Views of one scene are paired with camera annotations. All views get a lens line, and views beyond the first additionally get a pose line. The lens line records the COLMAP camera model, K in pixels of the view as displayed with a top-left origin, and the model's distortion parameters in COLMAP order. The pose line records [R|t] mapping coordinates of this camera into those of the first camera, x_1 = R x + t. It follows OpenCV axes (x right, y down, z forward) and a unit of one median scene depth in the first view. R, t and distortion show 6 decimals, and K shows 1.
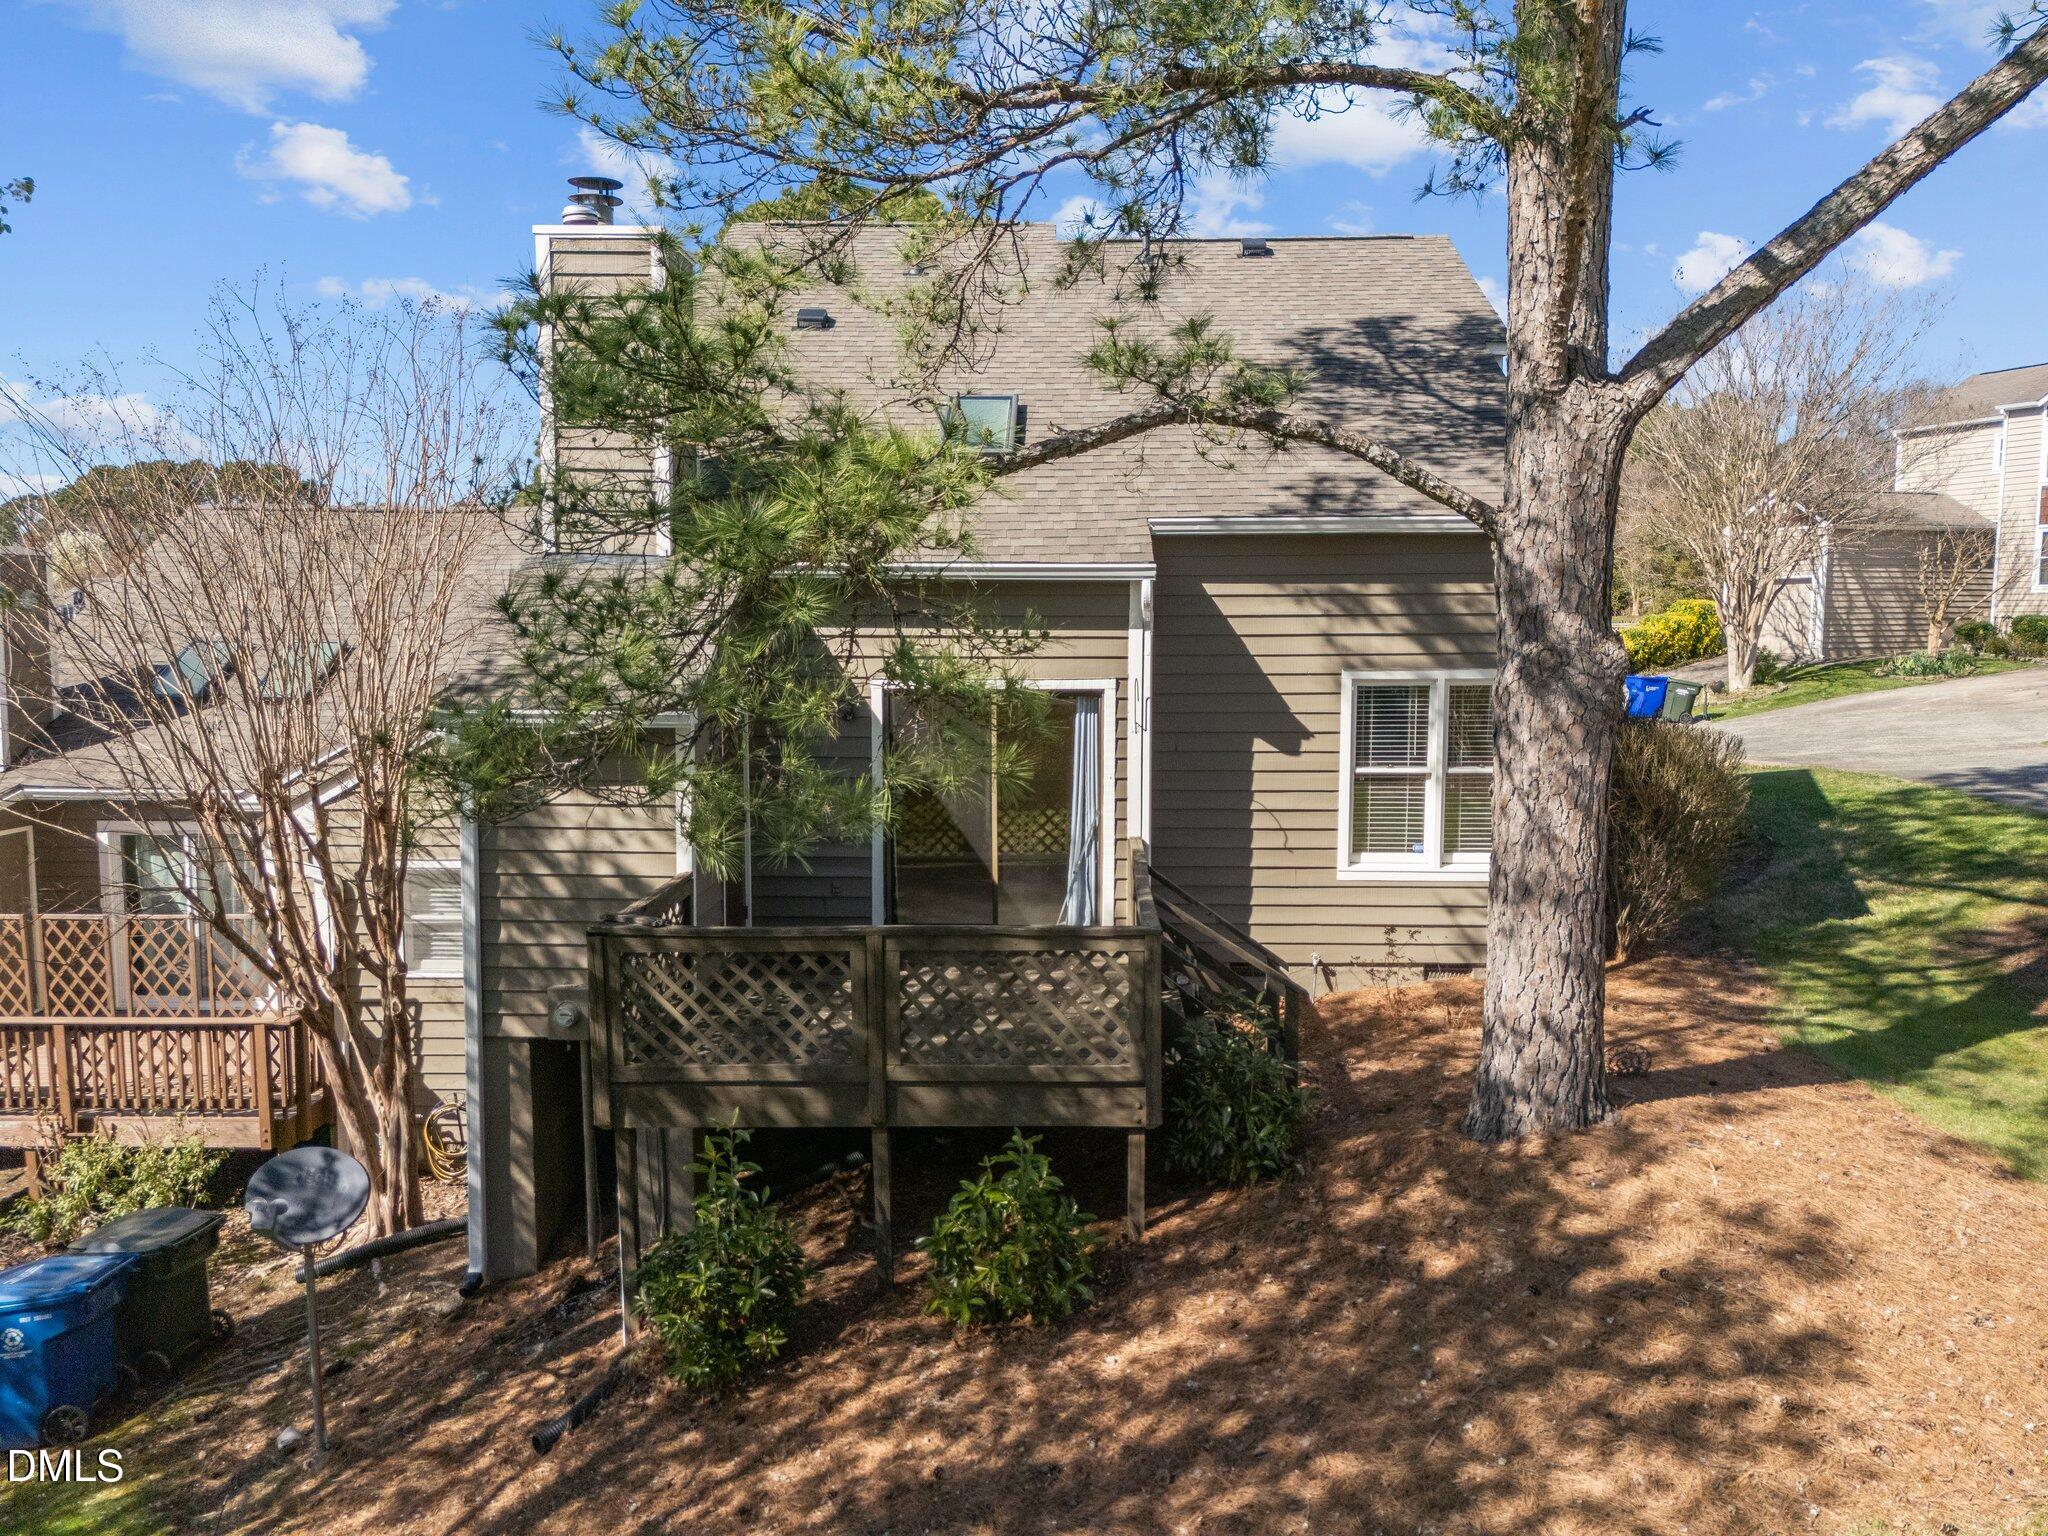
lens RADIAL K [[1511.8, 0, 1030.5], [0, 1511.8, 782.7], [0, 0, 1]] dist [0.093570, -0.079290]
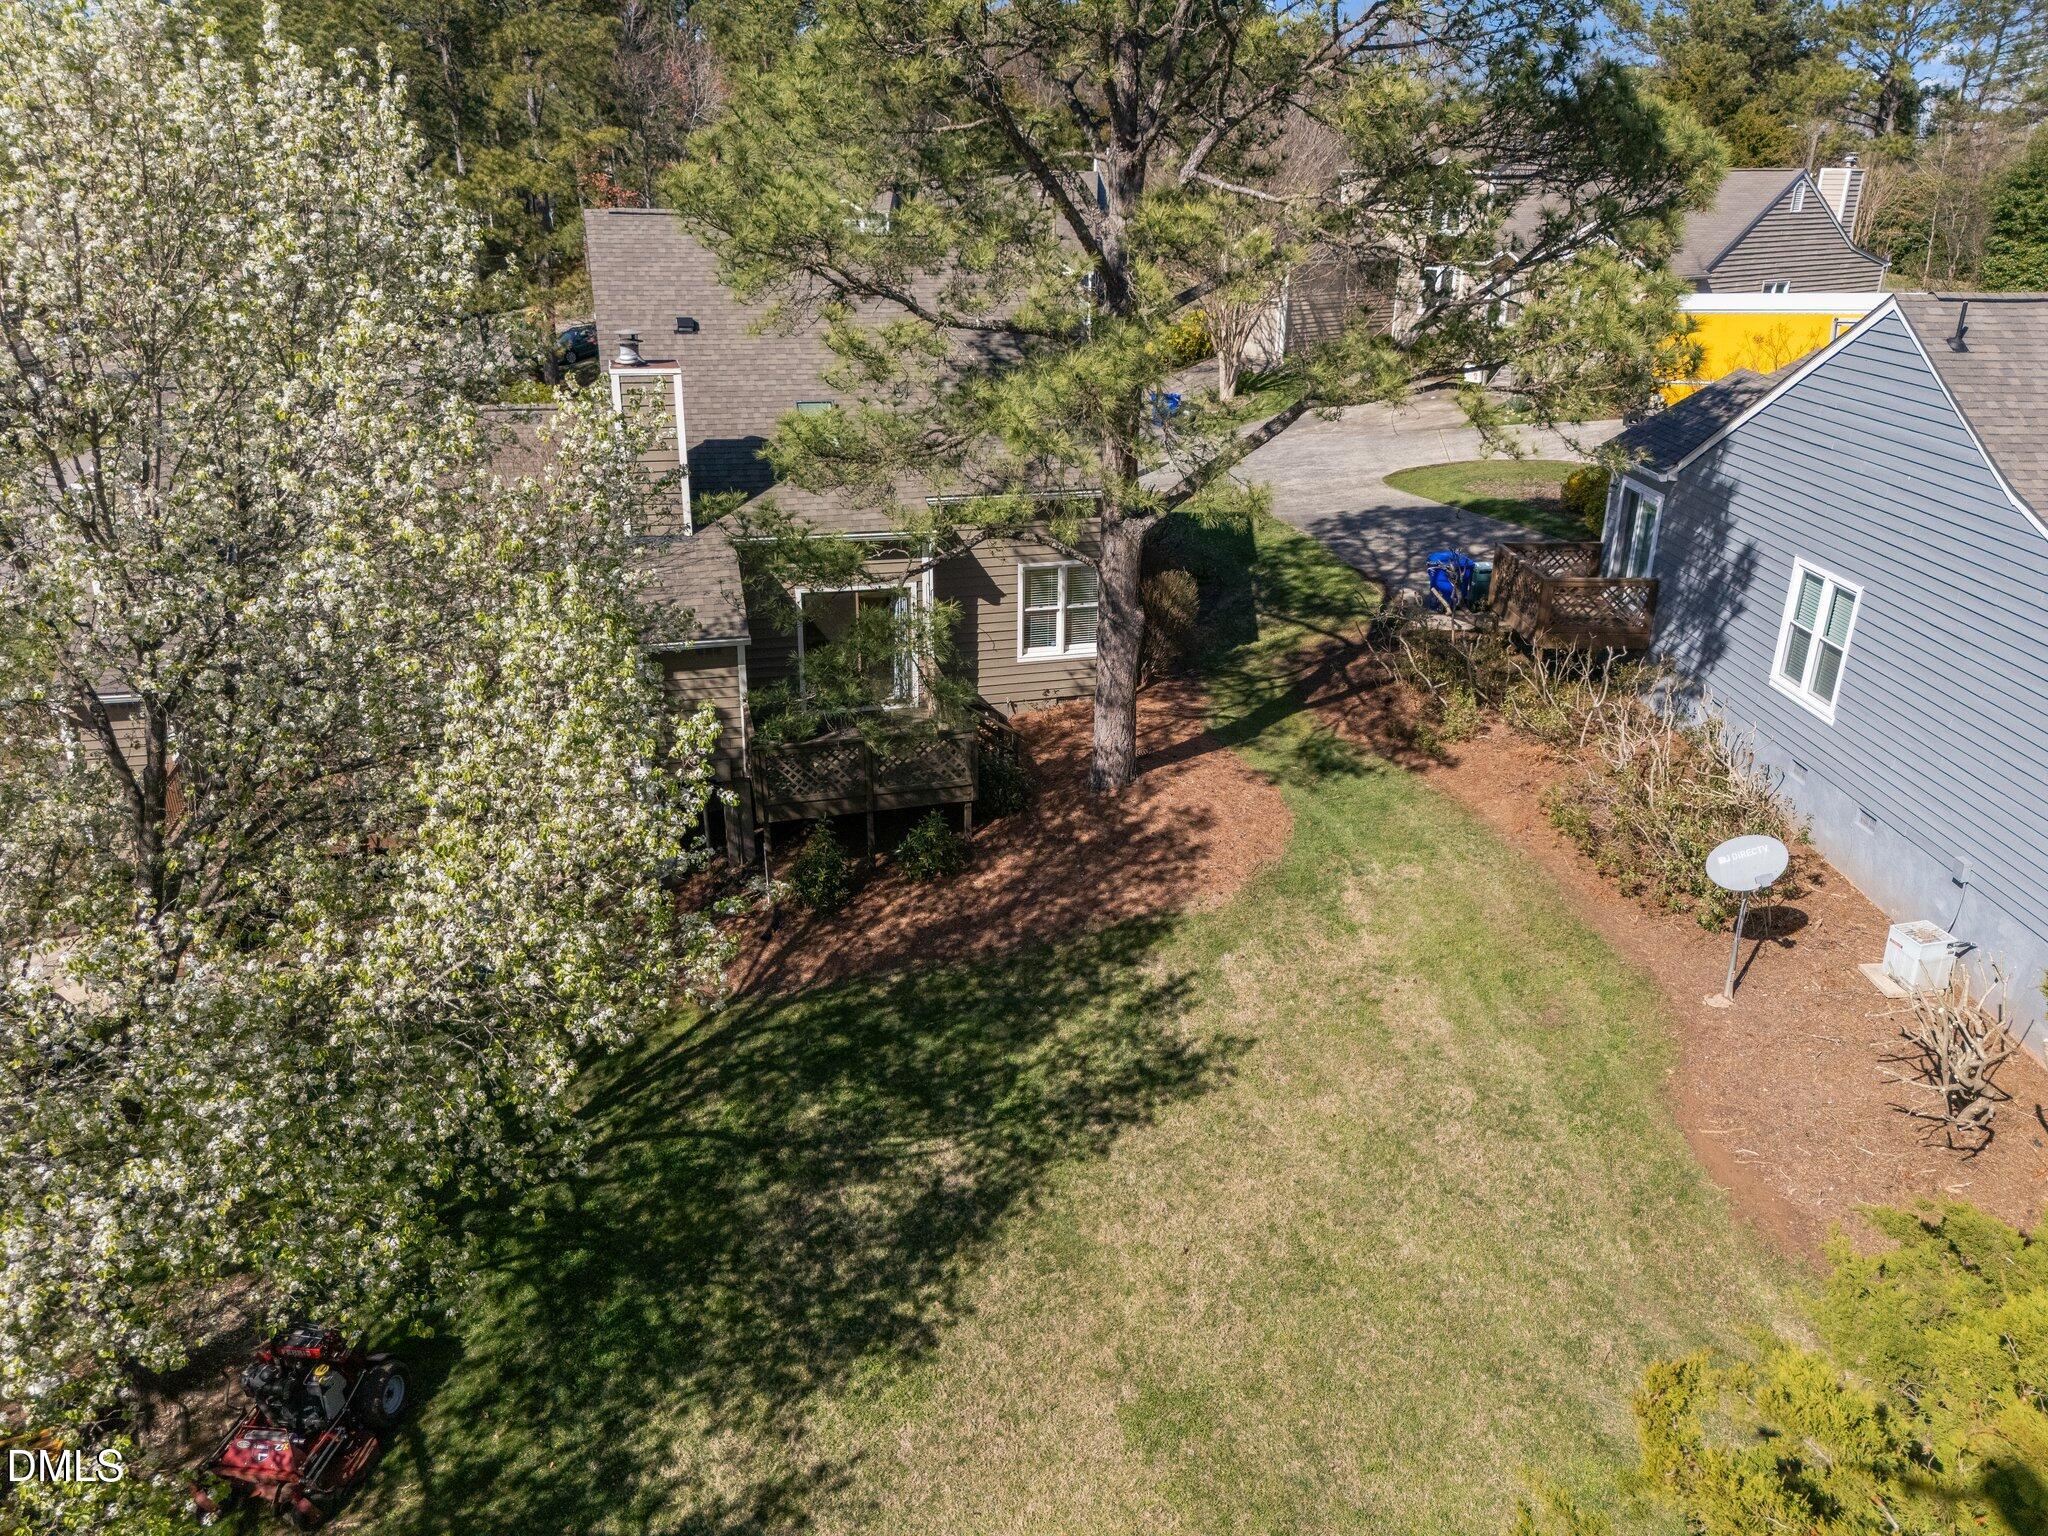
lens RADIAL K [[1525.7, 0, 1024.0], [0, 1525.7, 768.0], [0, 0, 1]] dist [0.094864, 0.000474]
pose [[0.957965, -0.095272, 0.270603, -0.437777], [0.021930, 0.964806, 0.262048, -0.409357], [-0.286045, -0.245098, 0.926340, -1.149857]]
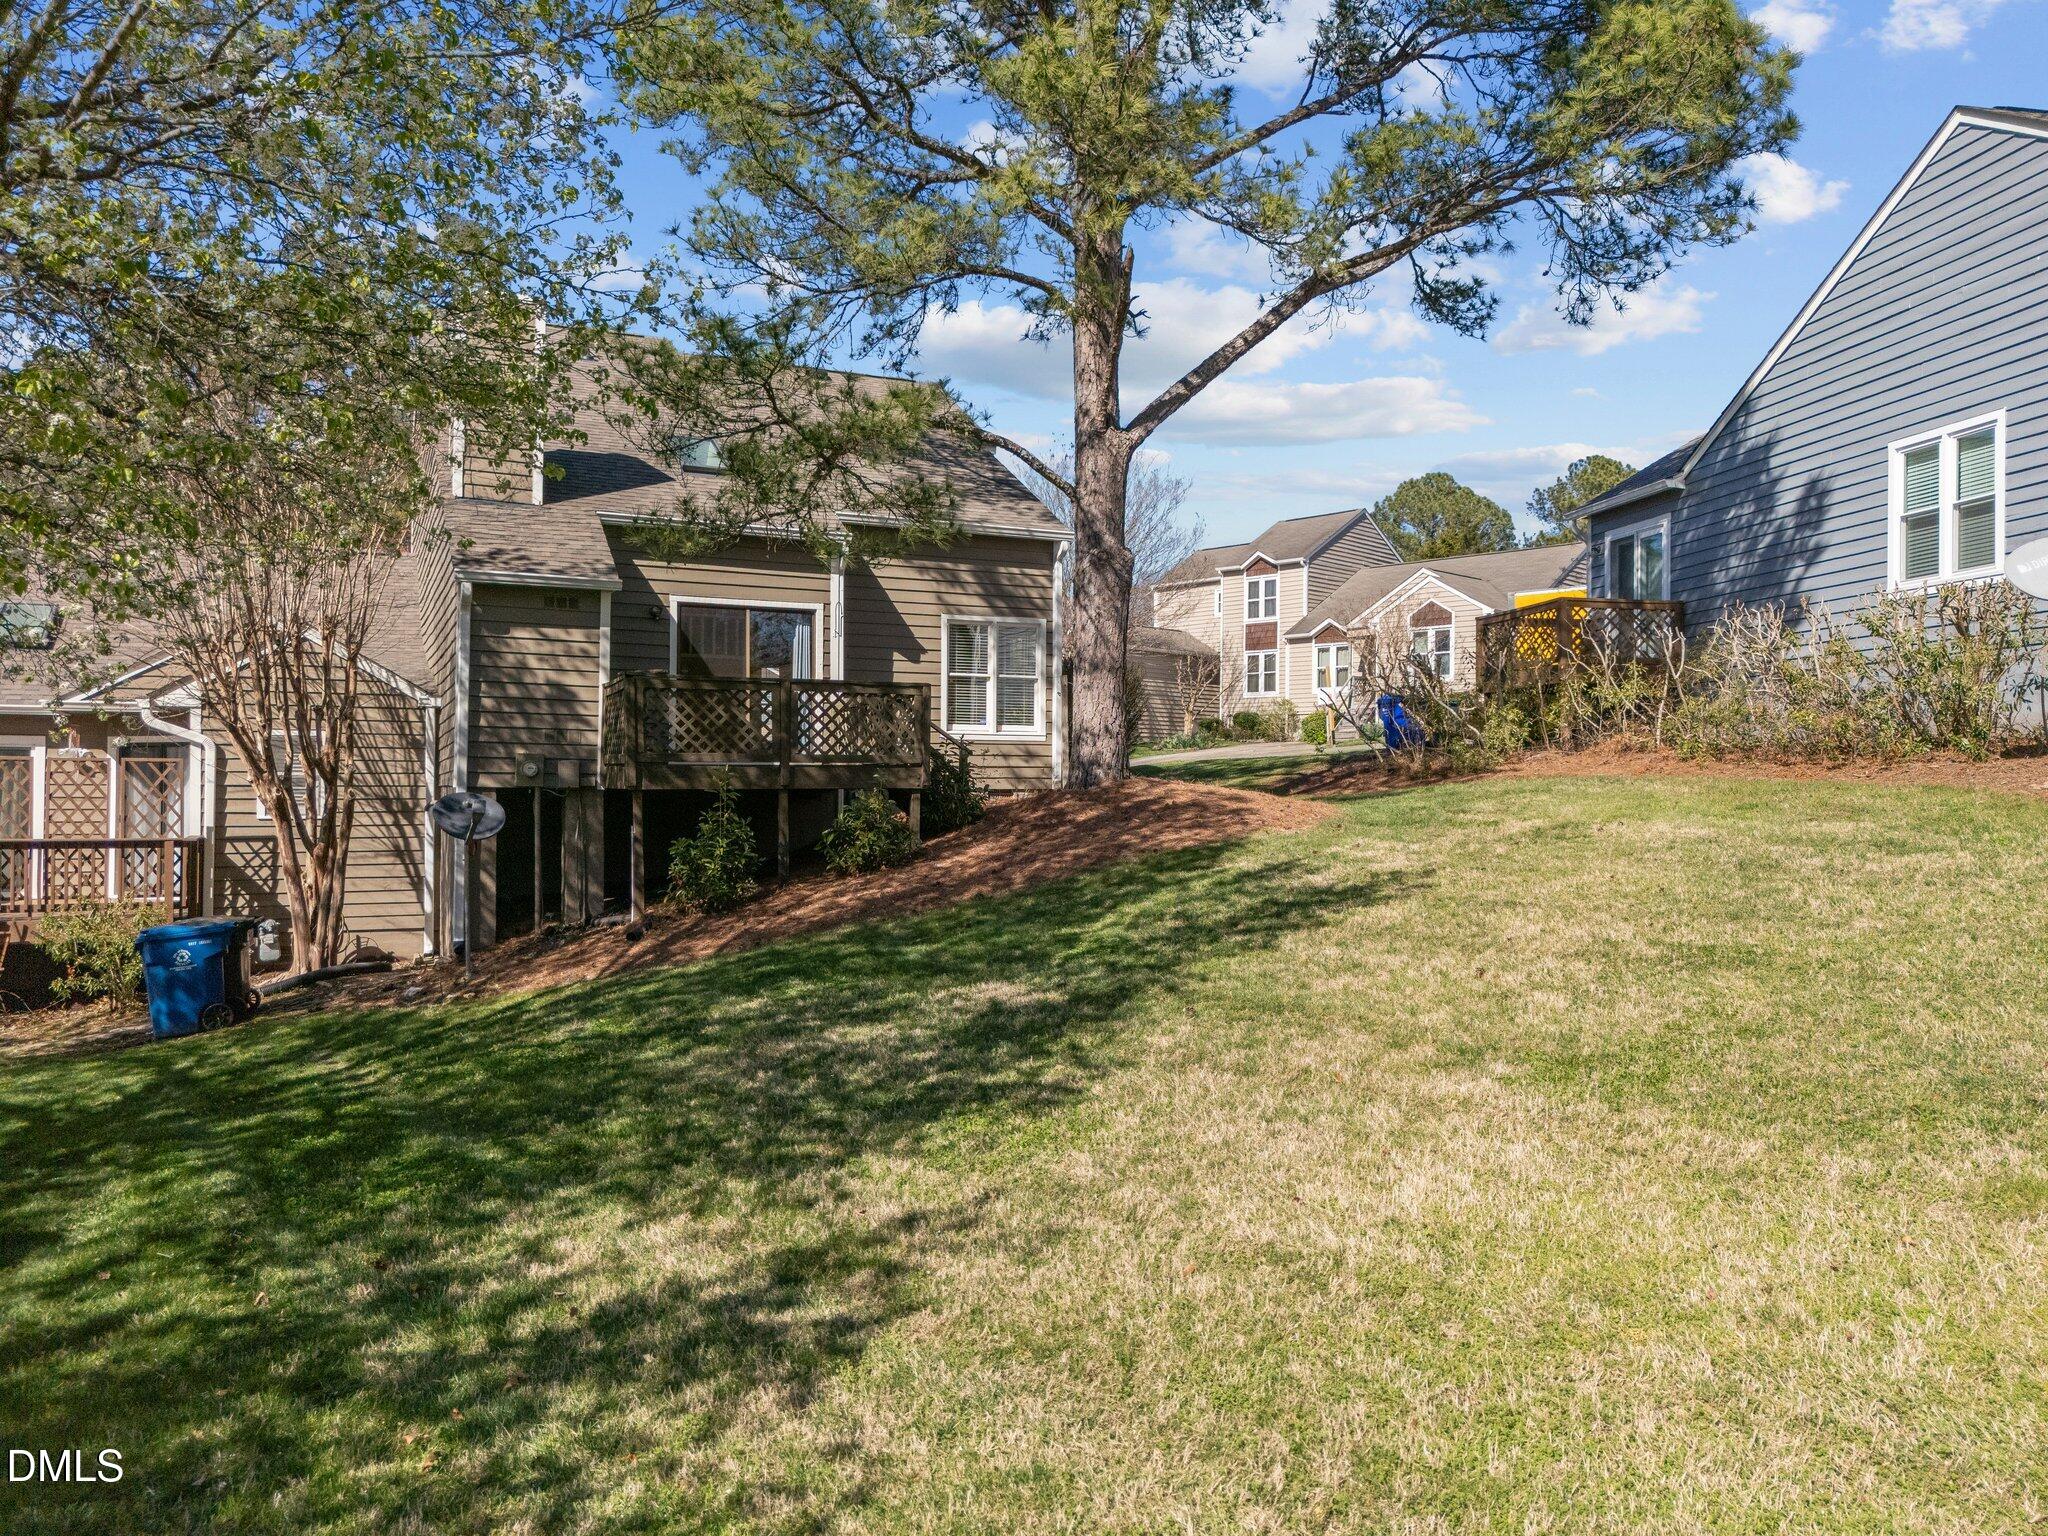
lens RADIAL K [[1511.8, 0, 1030.5], [0, 1511.8, 782.7], [0, 0, 1]] dist [0.093570, -0.079290]
pose [[0.902153, 0.009698, 0.431307, -0.505841], [0.041136, 0.993258, -0.108377, 0.351667], [-0.429451, 0.115514, 0.895672, -0.617312]]
